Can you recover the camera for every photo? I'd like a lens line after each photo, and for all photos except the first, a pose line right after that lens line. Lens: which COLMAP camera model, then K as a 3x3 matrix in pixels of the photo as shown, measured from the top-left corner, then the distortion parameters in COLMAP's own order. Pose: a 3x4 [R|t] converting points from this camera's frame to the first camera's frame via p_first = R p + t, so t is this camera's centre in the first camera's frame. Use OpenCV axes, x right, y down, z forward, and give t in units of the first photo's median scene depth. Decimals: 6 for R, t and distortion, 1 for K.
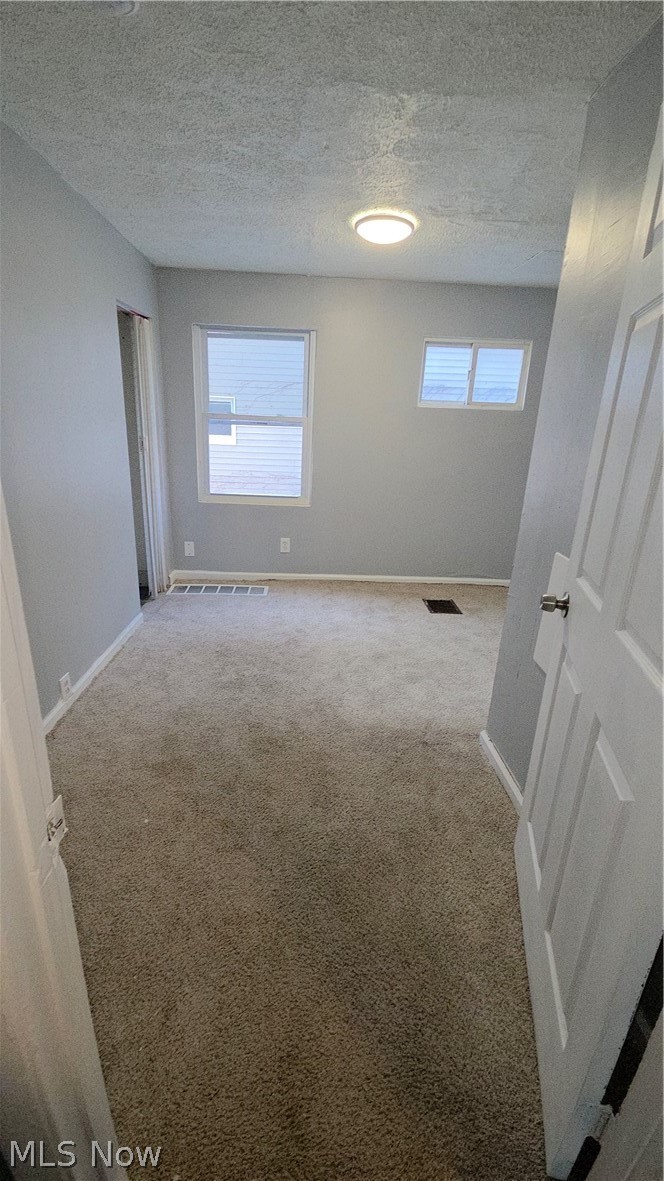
lens RADIAL K [[482.1, 0, 324.3], [0, 482.1, 580.1], [0, 0, 1]] dist [0.012463, 0.000047]
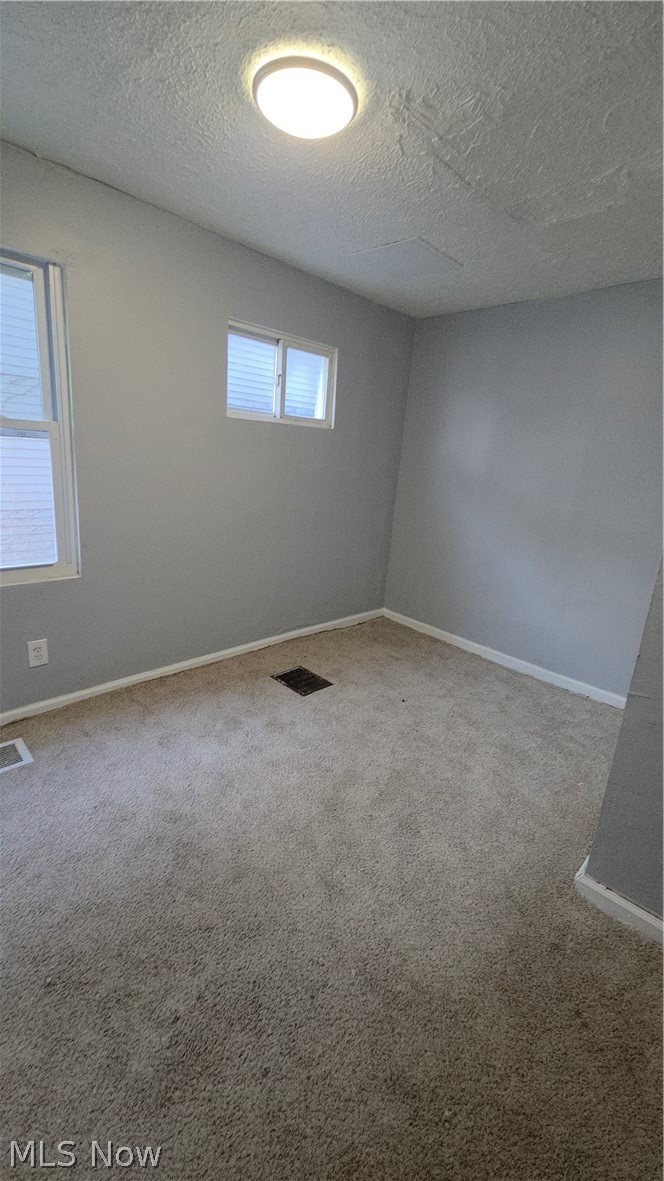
lens RADIAL K [[482.1, 0, 324.3], [0, 482.1, 580.1], [0, 0, 1]] dist [0.012463, 0.000047]
pose [[0.723730, -0.162156, 0.670761, -0.221314], [0.173028, 0.983591, 0.051090, -0.137634], [-0.668039, 0.079085, 0.739912, 0.409868]]
